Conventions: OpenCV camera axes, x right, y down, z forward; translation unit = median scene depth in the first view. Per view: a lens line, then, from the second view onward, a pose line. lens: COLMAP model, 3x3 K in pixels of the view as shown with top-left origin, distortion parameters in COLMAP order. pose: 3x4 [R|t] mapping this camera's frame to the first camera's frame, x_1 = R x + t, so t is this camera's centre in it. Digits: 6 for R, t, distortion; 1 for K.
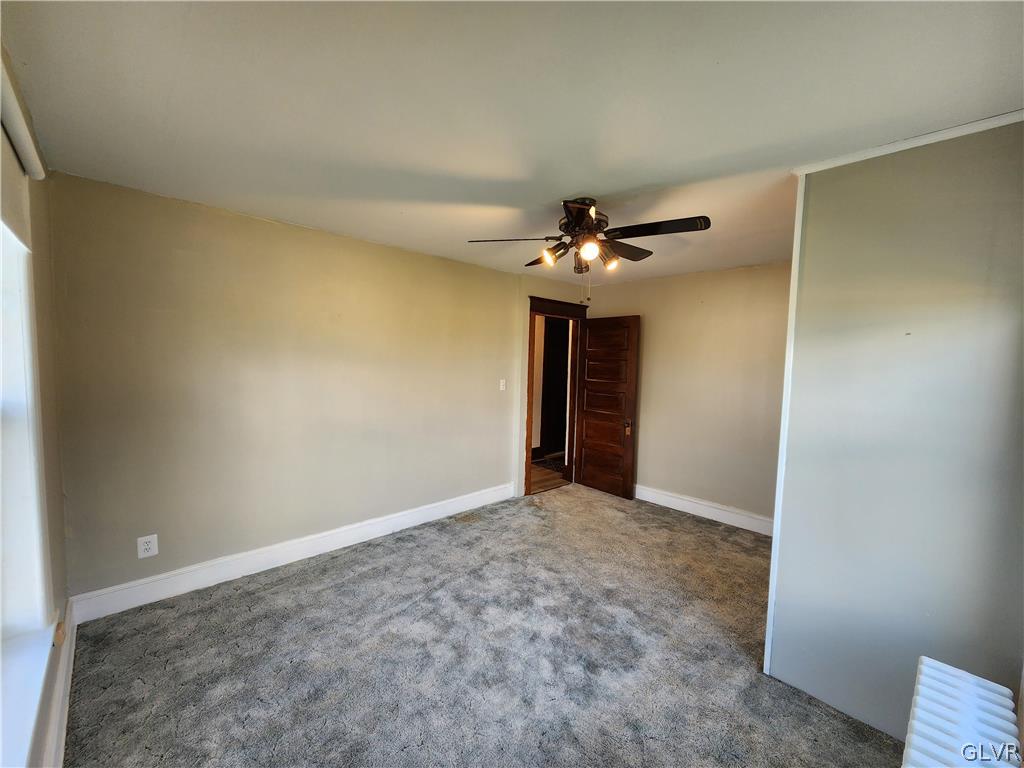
lens RADIAL K [[418.7, 0, 511.2], [0, 418.7, 379.8], [0, 0, 1]] dist [0.006863, -0.003005]
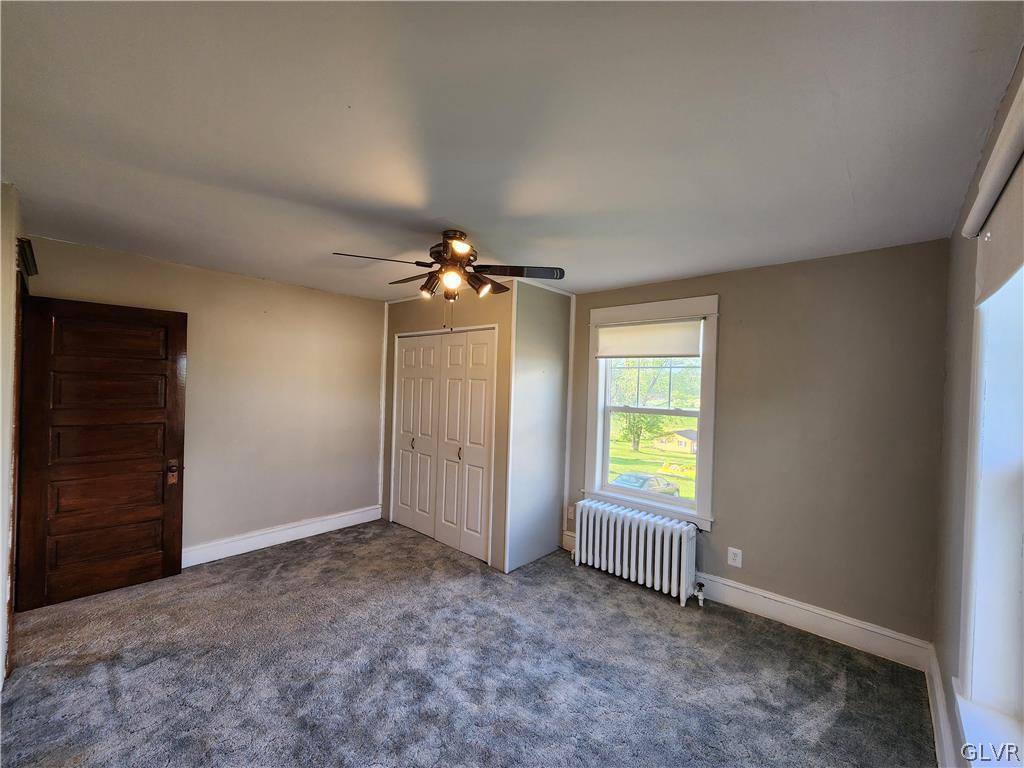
lens RADIAL K [[418.7, 0, 515.8], [0, 418.7, 387.2], [0, 0, 1]] dist [0.006863, -0.003005]
pose [[-0.080435, -0.038001, 0.996035, -0.520297], [0.022403, 0.998952, 0.039921, -0.049090], [-0.996508, 0.025525, -0.079499, 0.557090]]
